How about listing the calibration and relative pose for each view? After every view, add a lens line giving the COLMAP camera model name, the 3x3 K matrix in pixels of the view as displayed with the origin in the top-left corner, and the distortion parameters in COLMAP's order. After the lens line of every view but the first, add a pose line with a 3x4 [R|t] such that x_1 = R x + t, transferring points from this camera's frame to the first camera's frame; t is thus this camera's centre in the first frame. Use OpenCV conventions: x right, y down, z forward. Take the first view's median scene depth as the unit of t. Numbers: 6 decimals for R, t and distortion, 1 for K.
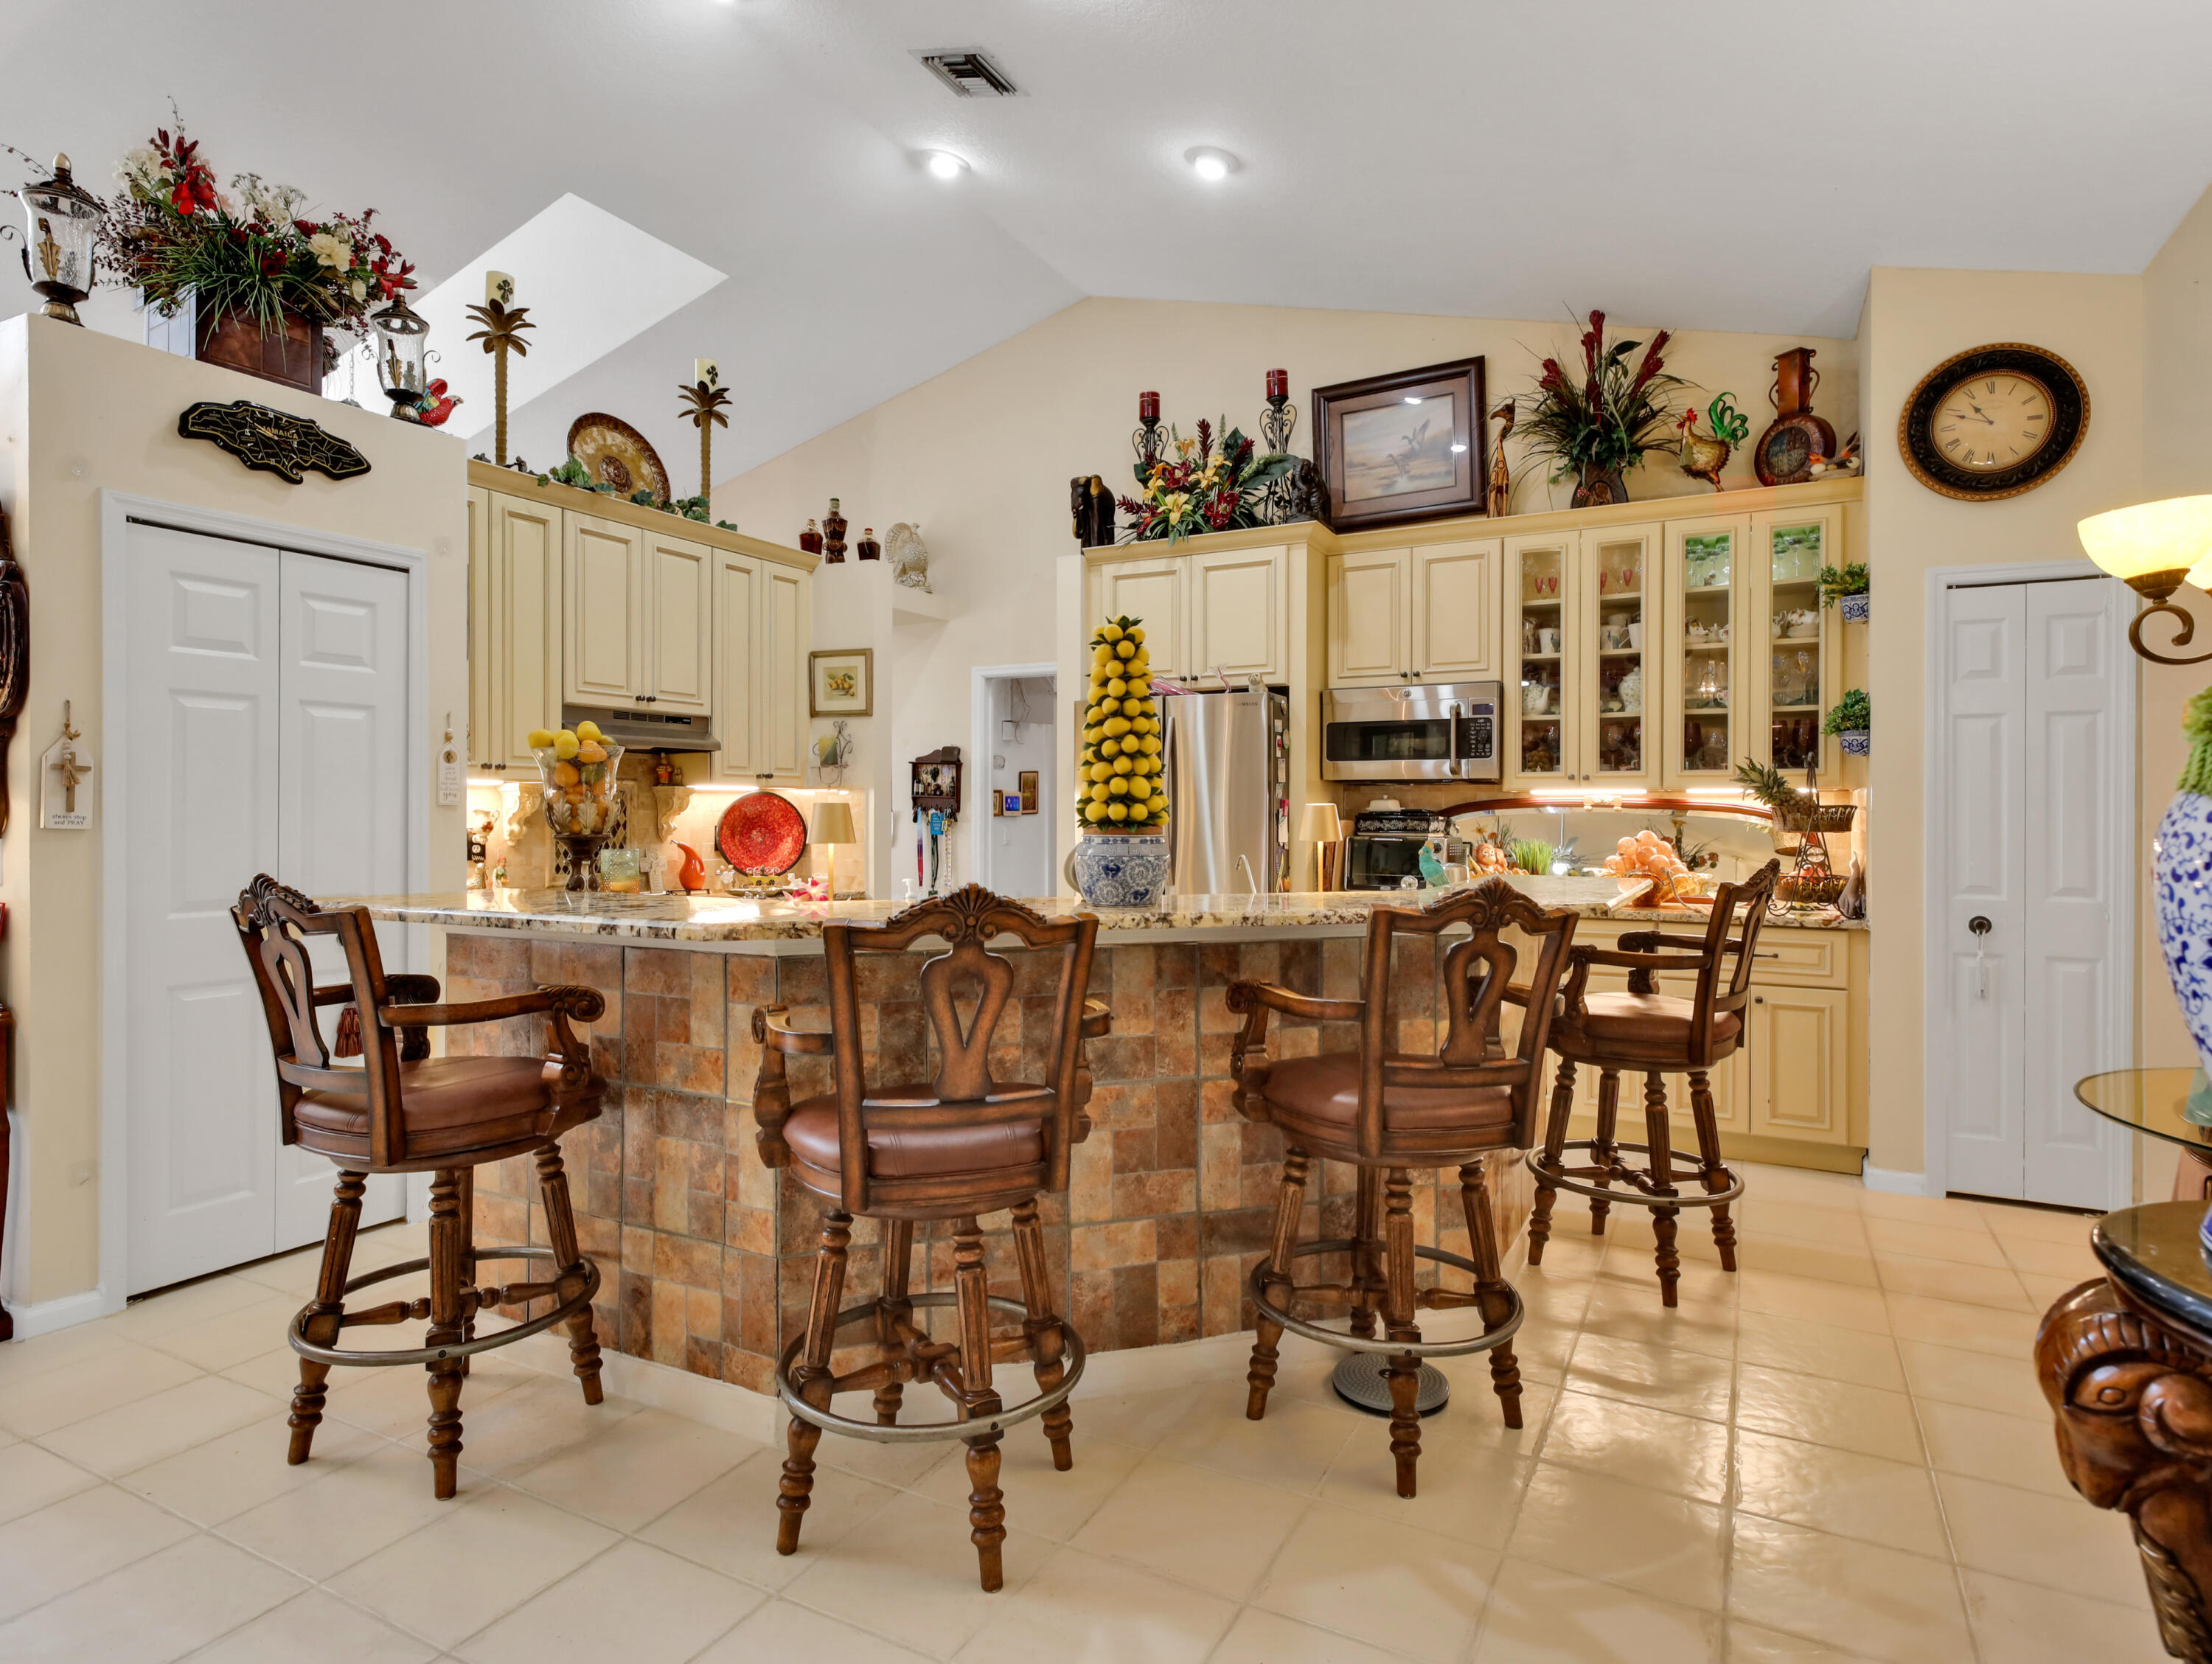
lens RADIAL K [[1199.8, 0, 1096.3], [0, 1199.8, 827.0], [0, 0, 1]] dist [0.012026, -0.006627]
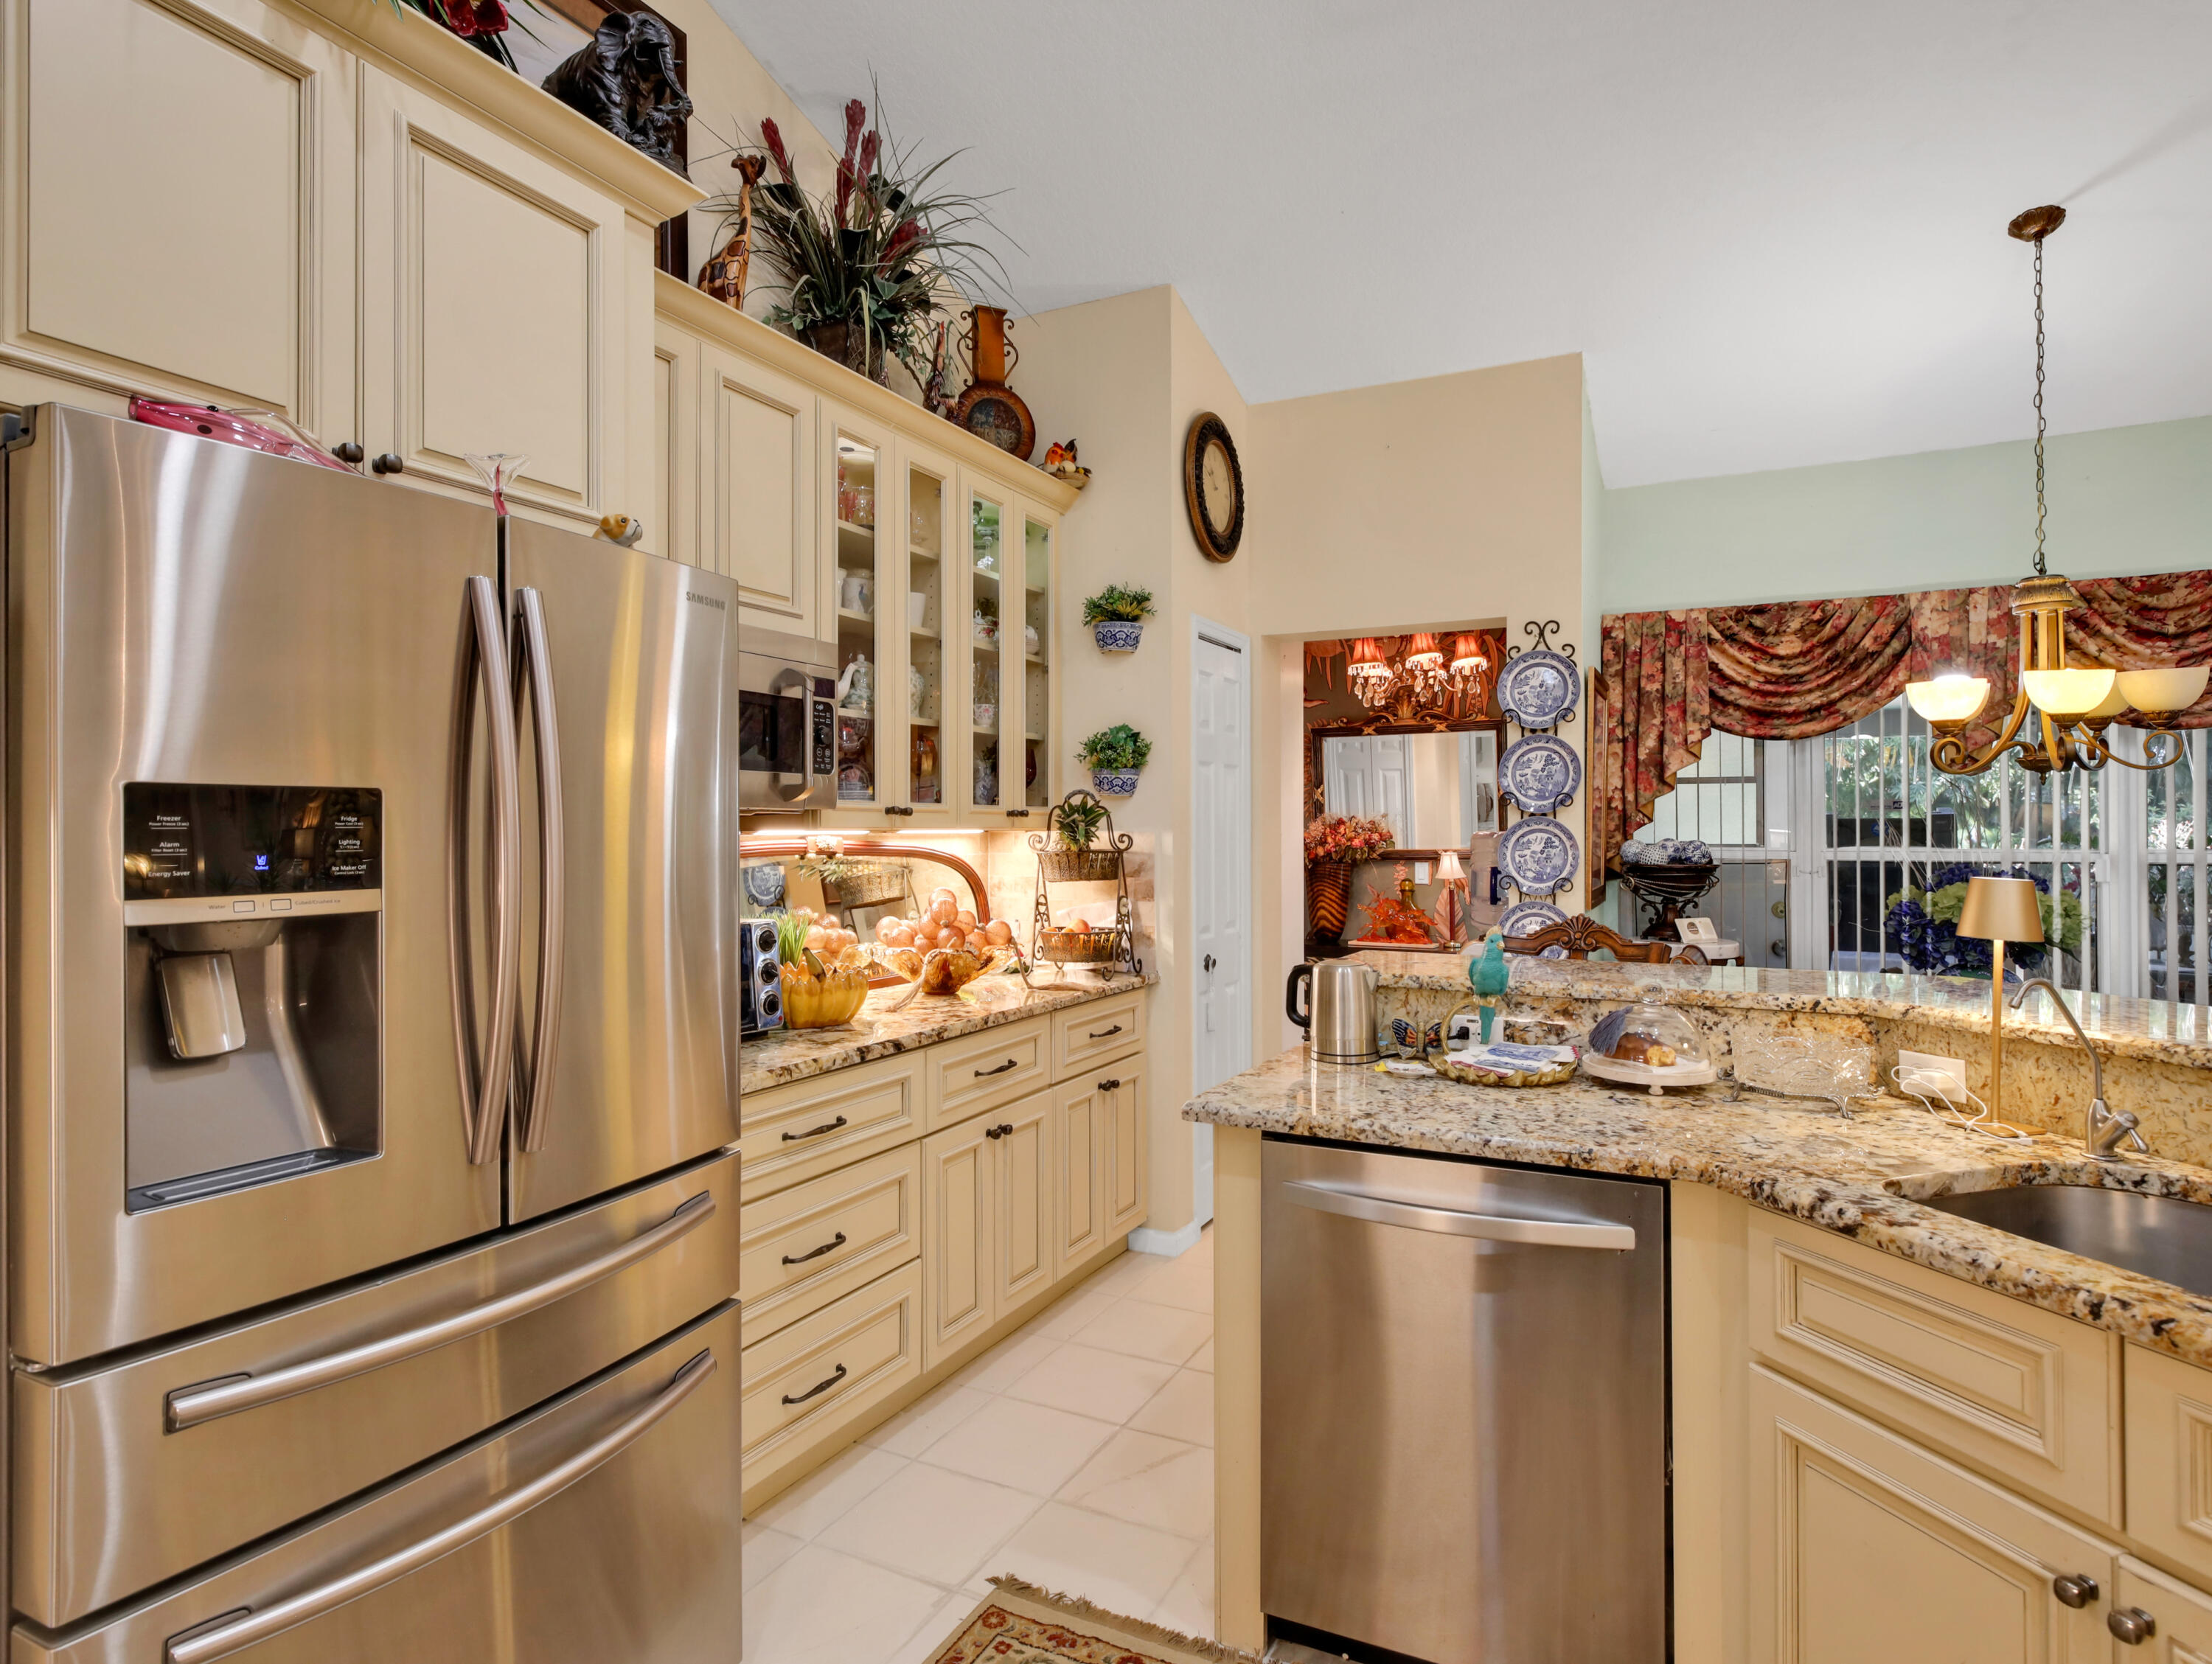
lens RADIAL K [[1199.8, 0, 1101.8], [0, 1199.8, 828.6], [0, 0, 1]] dist [0.012026, -0.006627]
pose [[-0.021450, -0.007953, 0.999738, -0.408745], [-0.004007, 0.999961, 0.007869, -0.059457], [-0.999762, -0.003837, -0.021481, 1.429550]]
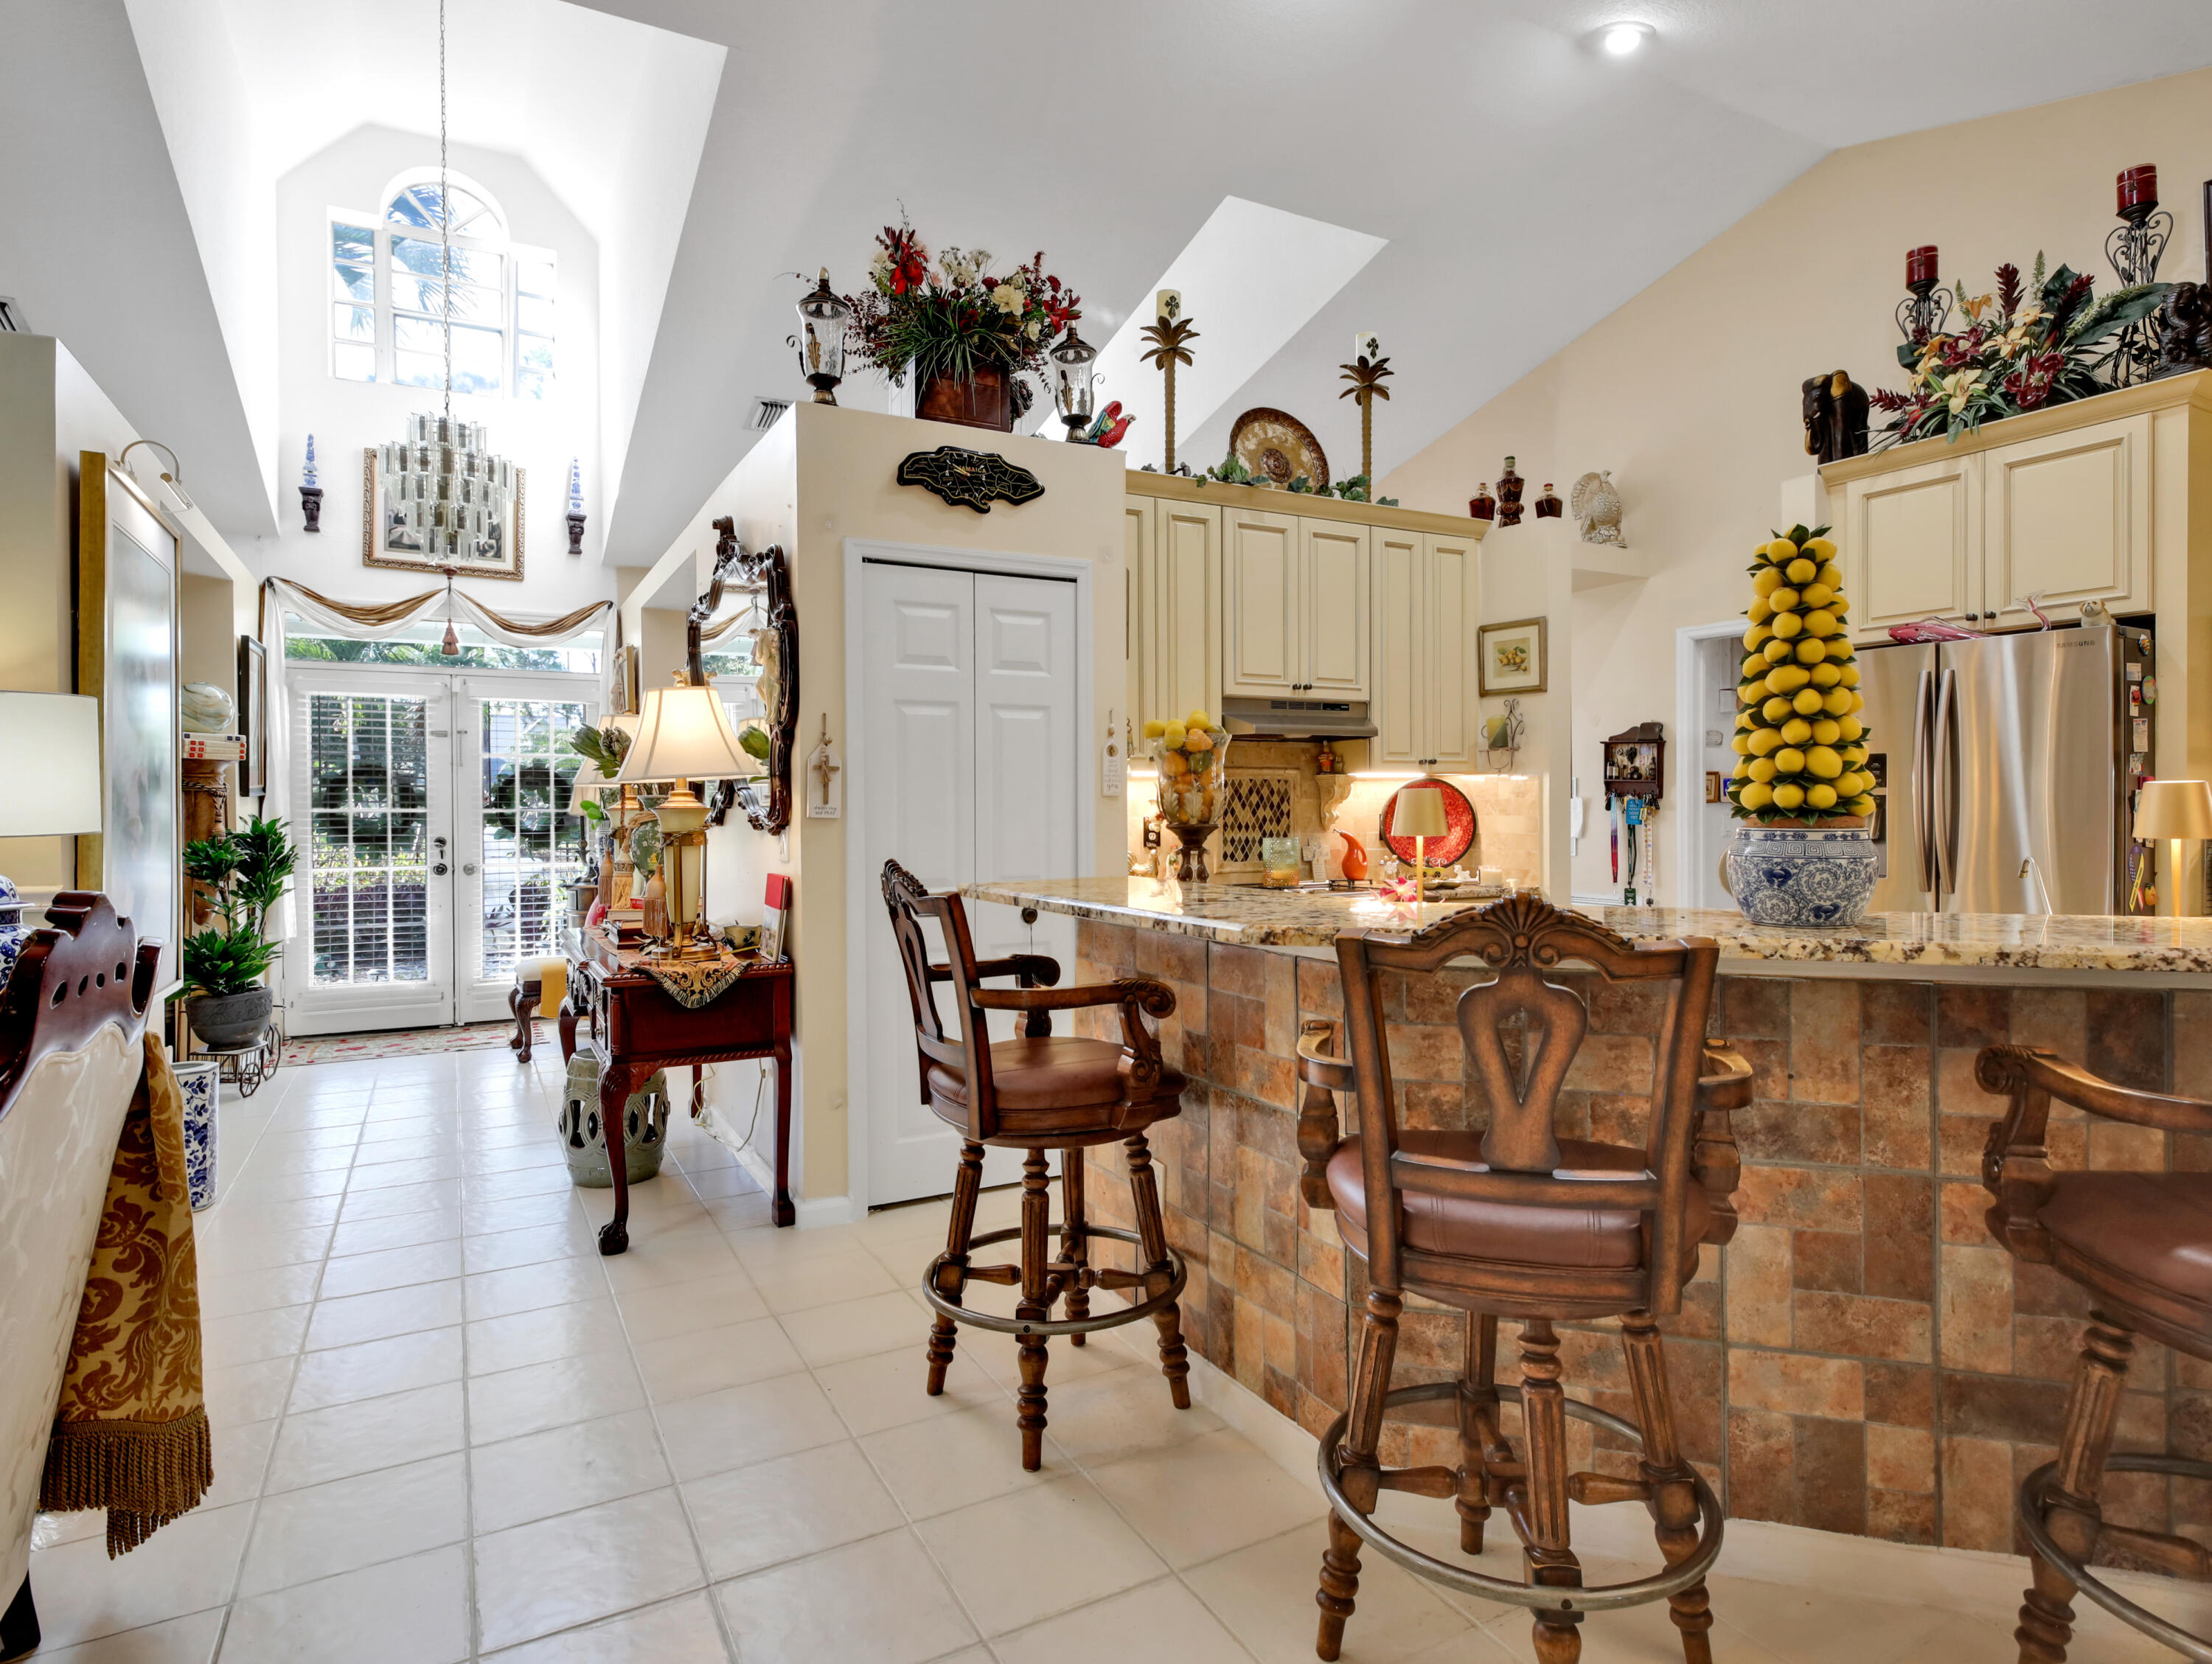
lens RADIAL K [[1199.8, 0, 1114.8], [0, 1199.8, 820.7], [0, 0, 1]] dist [0.012026, -0.006627]
pose [[0.839092, 0.001739, -0.543987, 0.058879], [0.001029, 0.999988, 0.004784, -0.001414], [0.543989, -0.004574, 0.839080, 0.136026]]
